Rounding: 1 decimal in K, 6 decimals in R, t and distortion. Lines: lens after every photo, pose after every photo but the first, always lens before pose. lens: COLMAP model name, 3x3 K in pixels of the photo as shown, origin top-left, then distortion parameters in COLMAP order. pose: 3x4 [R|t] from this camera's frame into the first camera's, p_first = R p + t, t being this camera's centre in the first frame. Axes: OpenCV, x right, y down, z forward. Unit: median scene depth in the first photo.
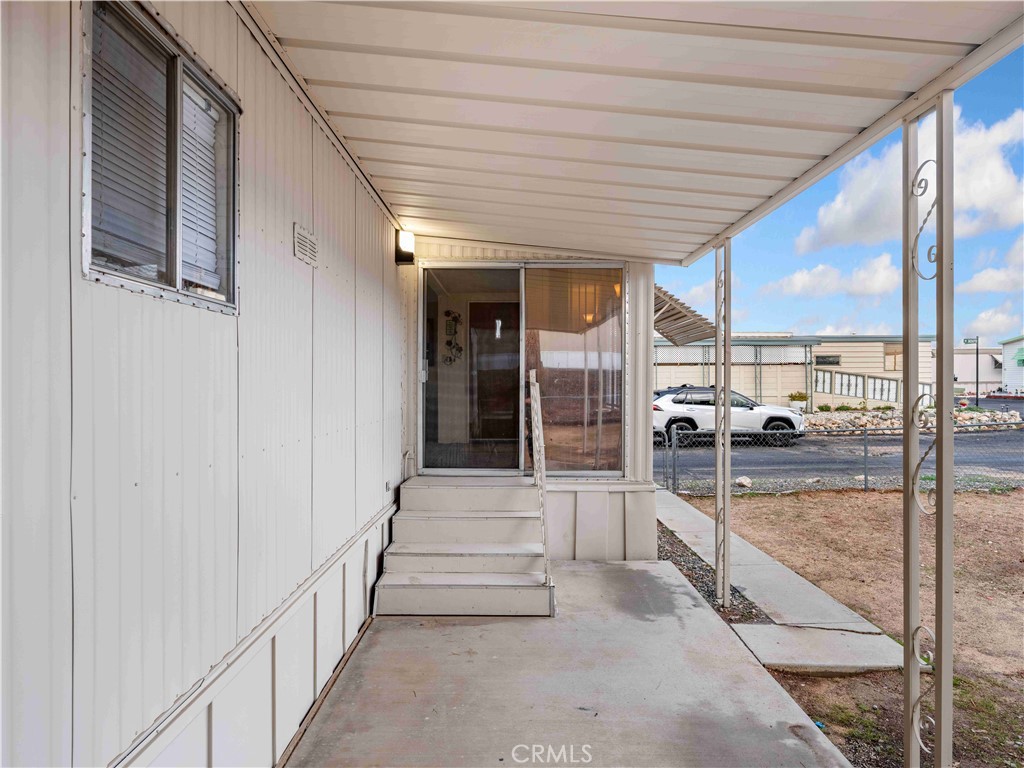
lens RADIAL K [[655.8, 0, 512.0], [0, 655.8, 384.0], [0, 0, 1]] dist [0.004239, 0.000866]
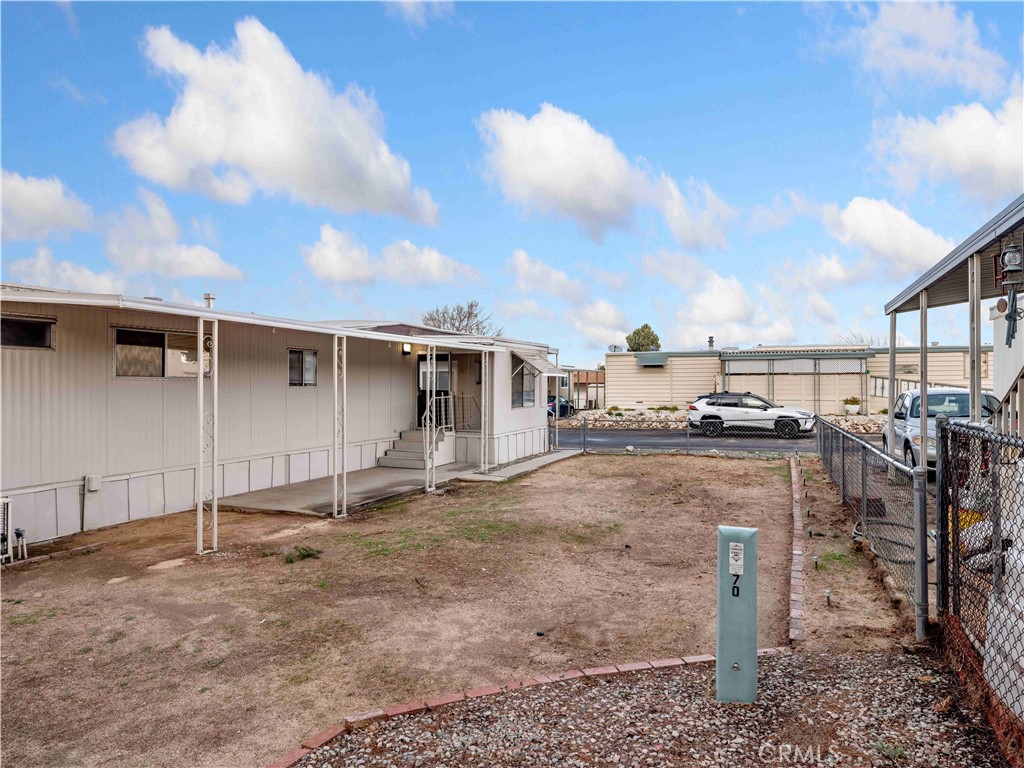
lens RADIAL K [[655.8, 0, 512.0], [0, 655.8, 384.0], [0, 0, 1]] dist [0.004239, 0.000866]
pose [[0.926377, 0.001685, -0.376594, 0.389325], [-0.000611, 0.999995, 0.002970, -0.018640], [0.376597, -0.002521, 0.926374, -0.428424]]
